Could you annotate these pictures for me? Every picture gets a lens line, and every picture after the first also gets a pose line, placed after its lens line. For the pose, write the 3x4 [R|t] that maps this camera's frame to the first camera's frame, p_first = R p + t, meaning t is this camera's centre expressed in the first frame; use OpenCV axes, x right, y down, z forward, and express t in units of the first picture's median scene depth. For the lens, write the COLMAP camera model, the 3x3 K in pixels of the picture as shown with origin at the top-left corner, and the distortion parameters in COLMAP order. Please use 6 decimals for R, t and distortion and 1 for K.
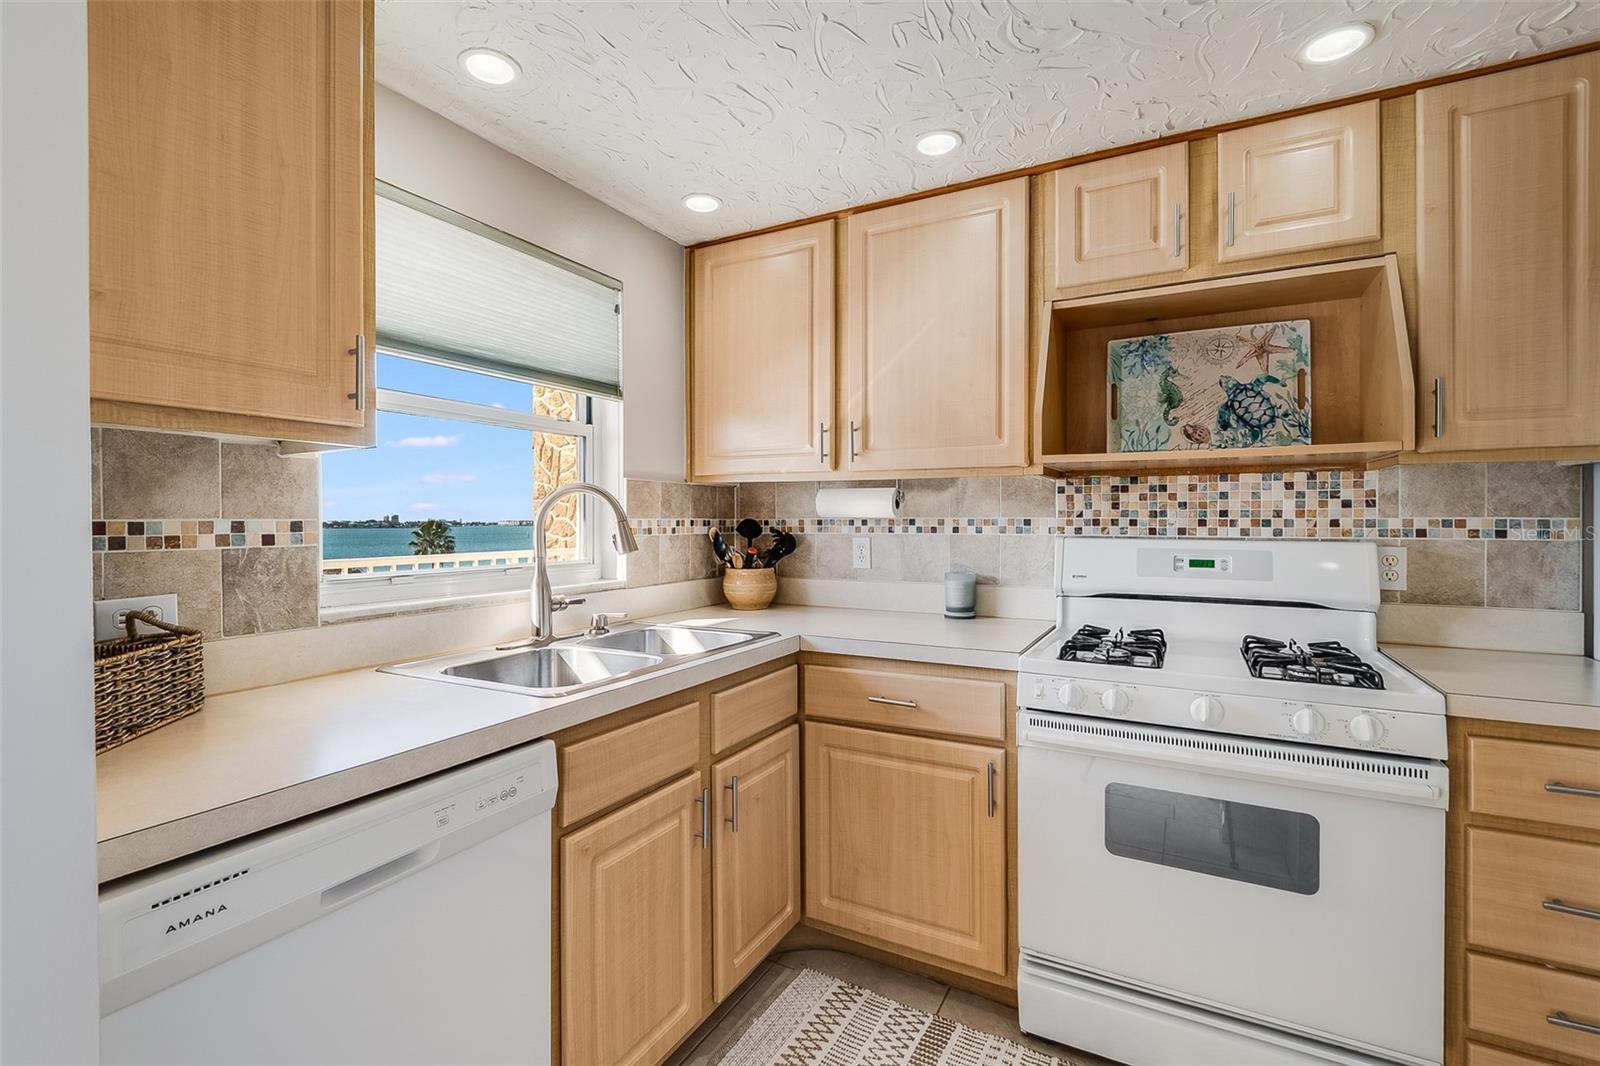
lens RADIAL K [[717.7, 0, 793.9], [0, 717.7, 523.7], [0, 0, 1]] dist [0.000783, -0.000535]
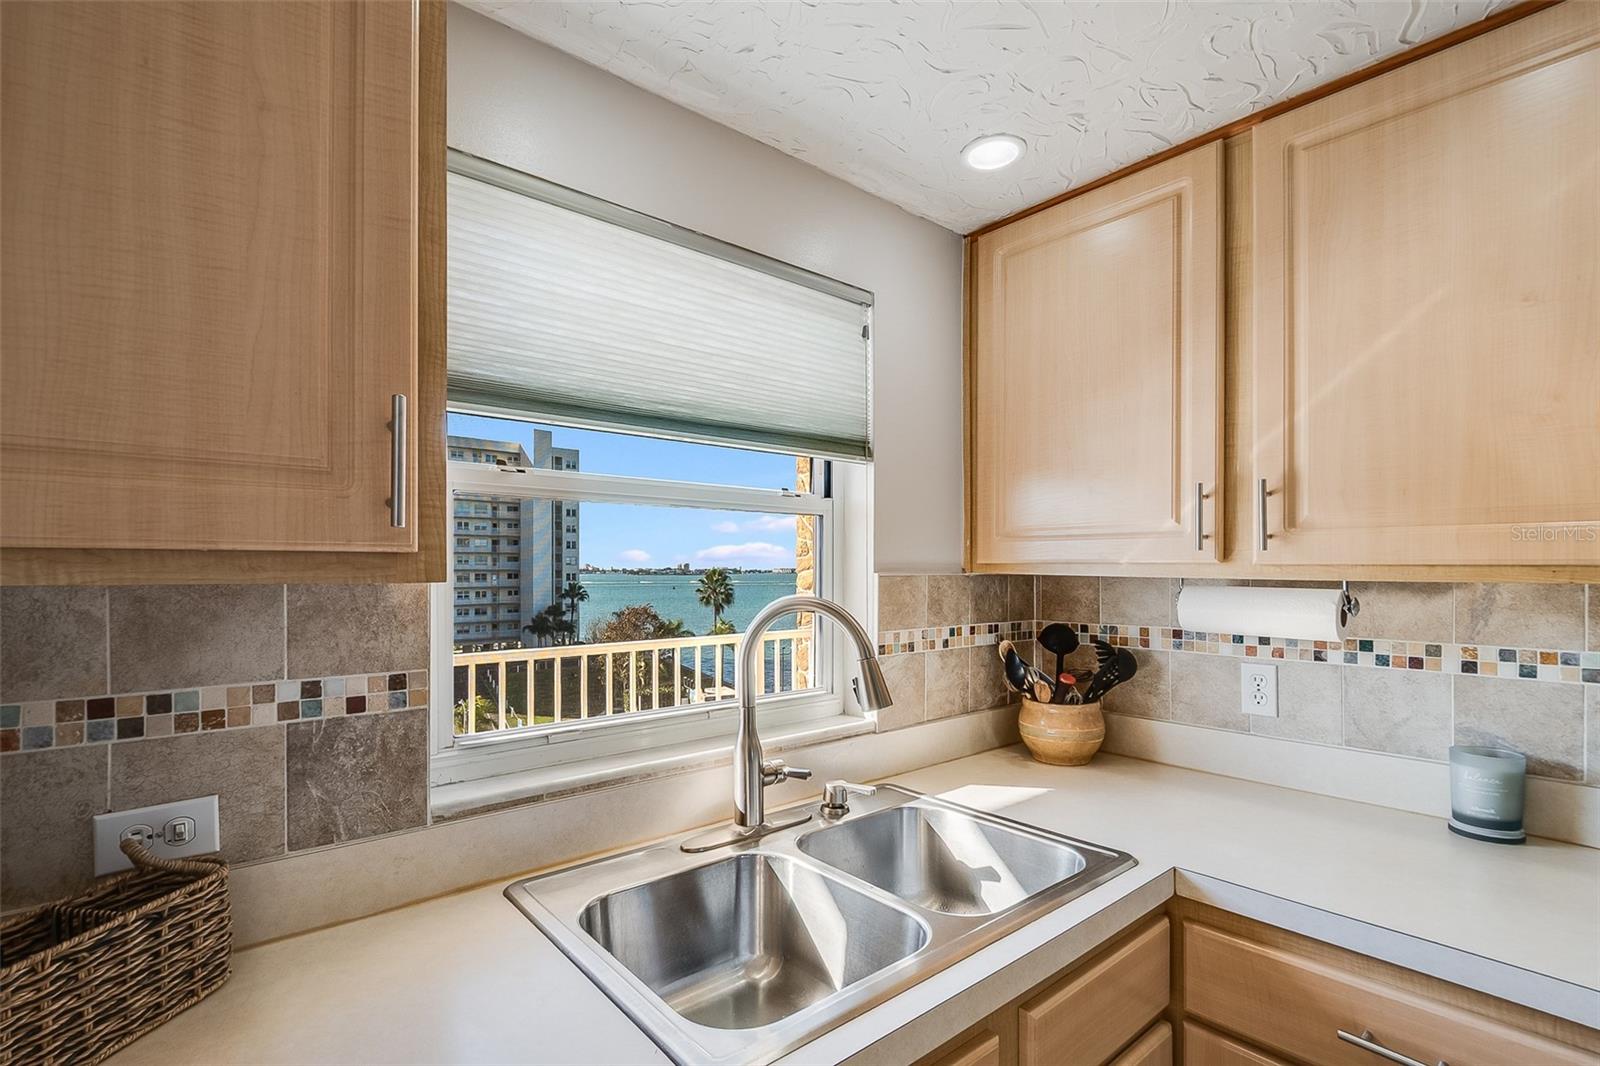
lens RADIAL K [[734.2, 0, 781.5], [0, 734.2, 566.7], [0, 0, 1]] dist [0.014456, -0.012659]
pose [[0.928584, 0.002014, -0.371118, -0.055630], [-0.004297, 0.999977, -0.005325, -0.065979], [0.371098, 0.006540, 0.928571, 0.302680]]
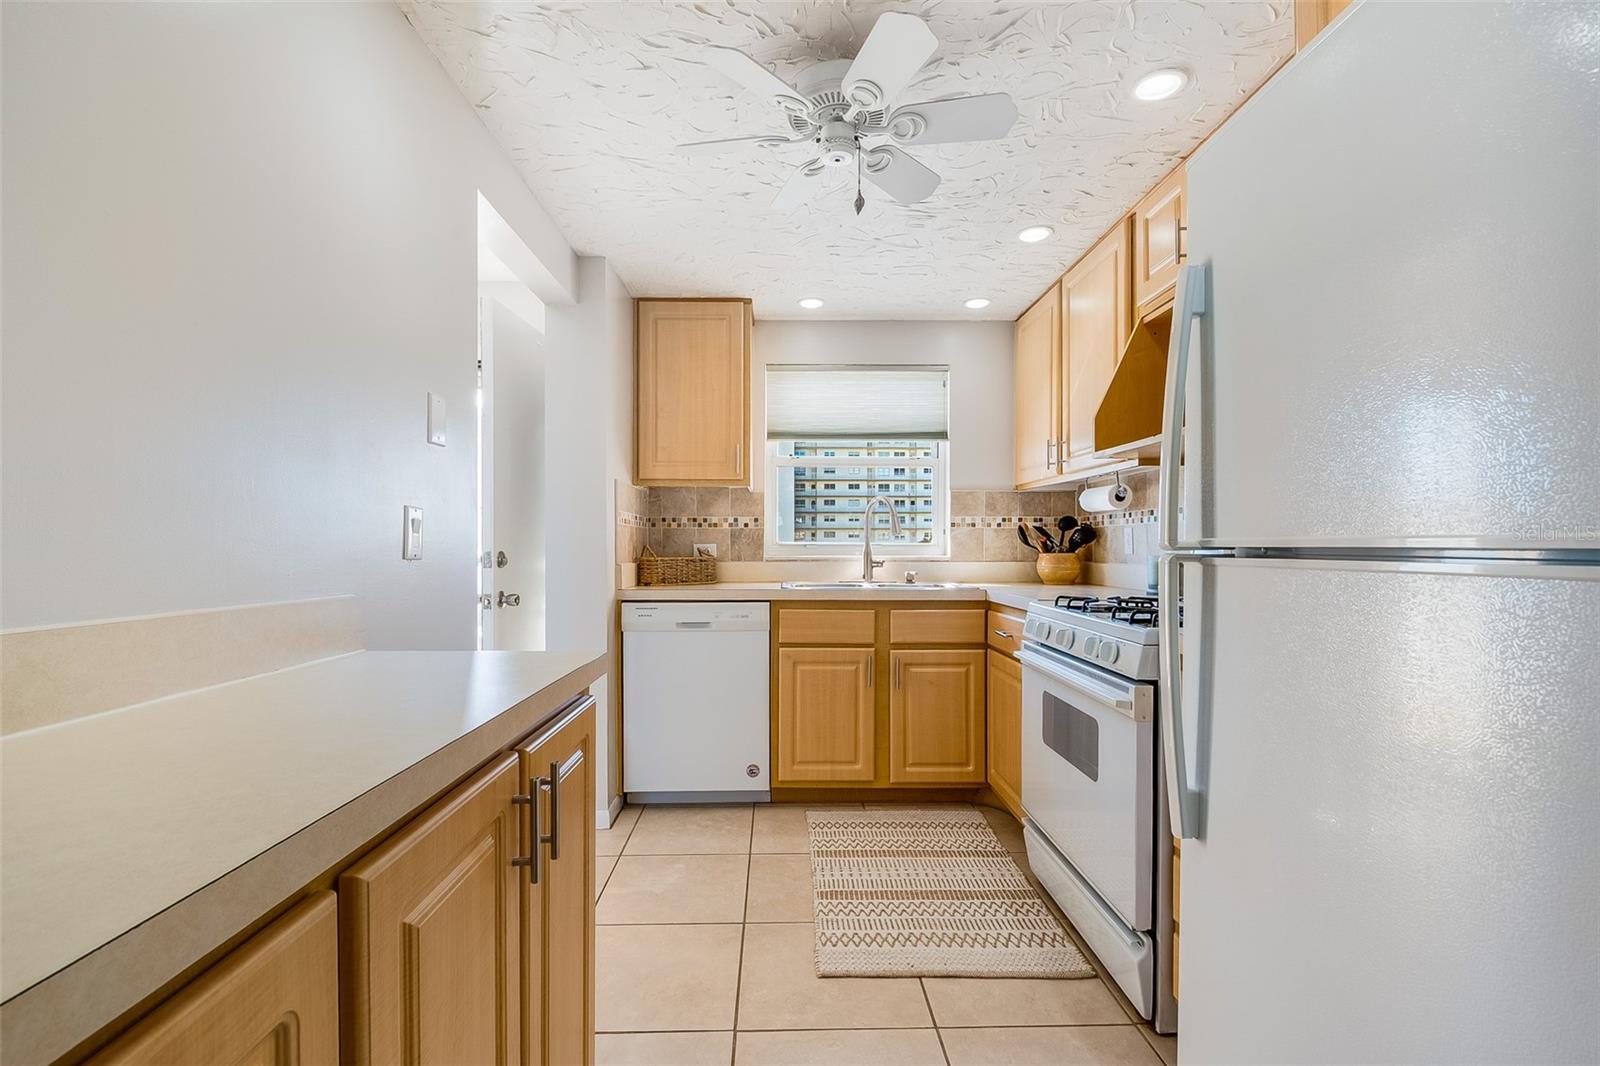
lens RADIAL K [[725.4, 0, 803.5], [0, 725.4, 547.7], [0, 0, 1]] dist [0.000255, -0.000047]
pose [[0.503127, 0.003820, -0.864204, 0.964516], [-0.004551, 0.999988, 0.001771, 0.058938], [0.864201, 0.003042, 0.503138, -0.066936]]
